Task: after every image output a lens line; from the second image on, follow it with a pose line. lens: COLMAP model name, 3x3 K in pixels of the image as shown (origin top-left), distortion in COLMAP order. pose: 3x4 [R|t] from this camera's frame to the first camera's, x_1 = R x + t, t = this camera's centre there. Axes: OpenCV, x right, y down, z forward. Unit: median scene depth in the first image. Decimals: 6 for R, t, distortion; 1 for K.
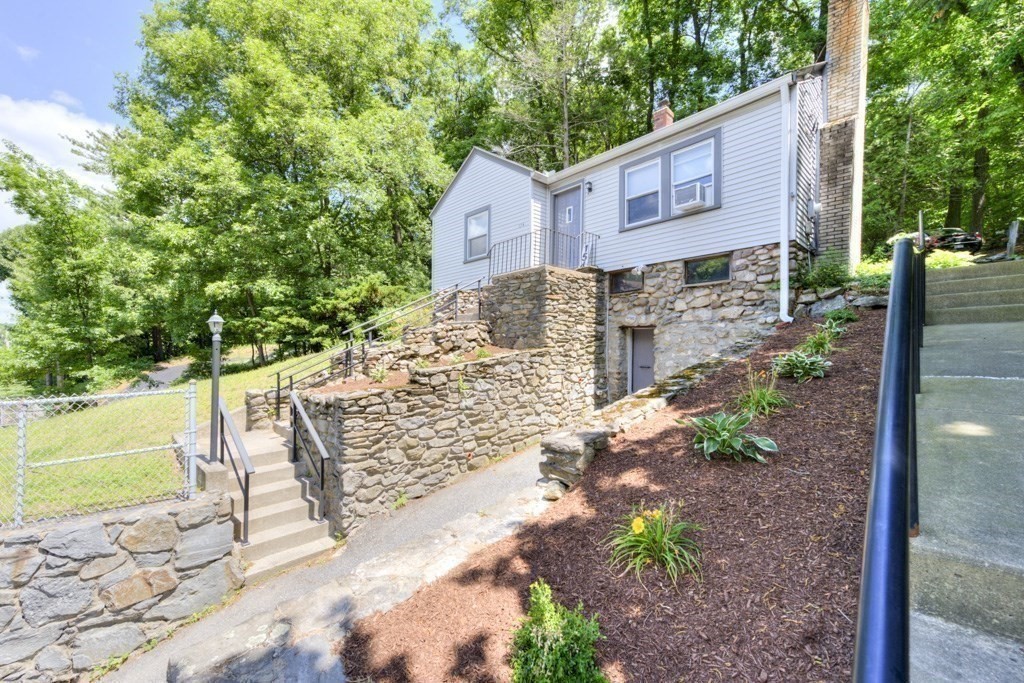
lens RADIAL K [[409.0, 0, 506.5], [0, 409.0, 344.6], [0, 0, 1]] dist [0.028627, -0.000245]
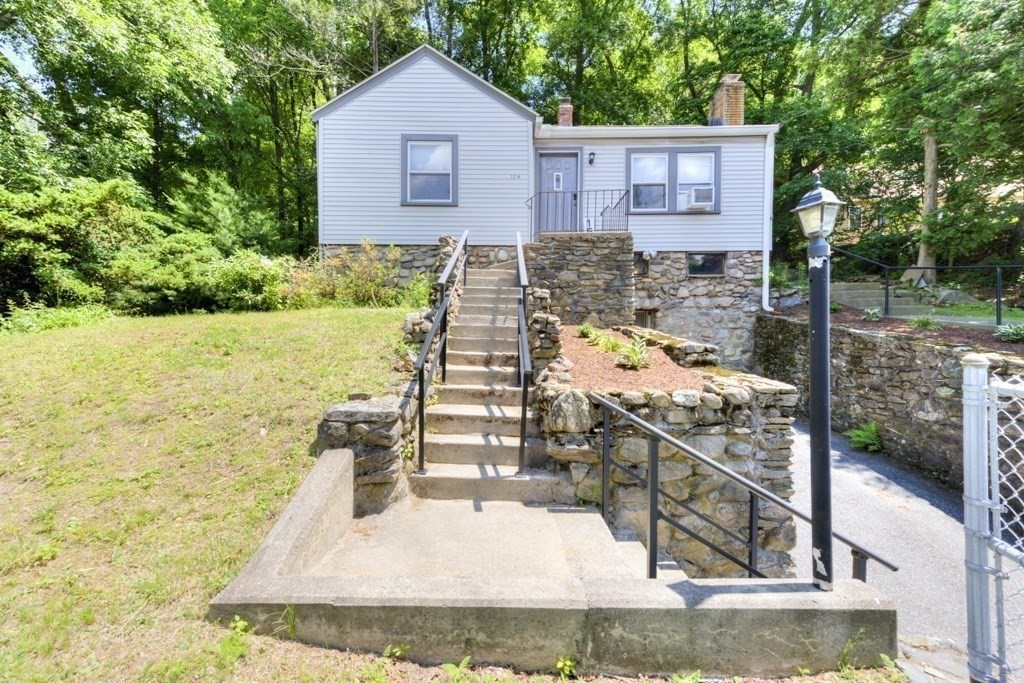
lens RADIAL K [[409.0, 0, 506.5], [0, 409.0, 344.6], [0, 0, 1]] dist [0.028627, -0.000245]
pose [[0.687346, 0.003884, 0.726320, -0.712386], [-0.013773, 0.999876, 0.007688, 0.044606], [-0.726199, -0.015287, 0.687314, 0.564406]]
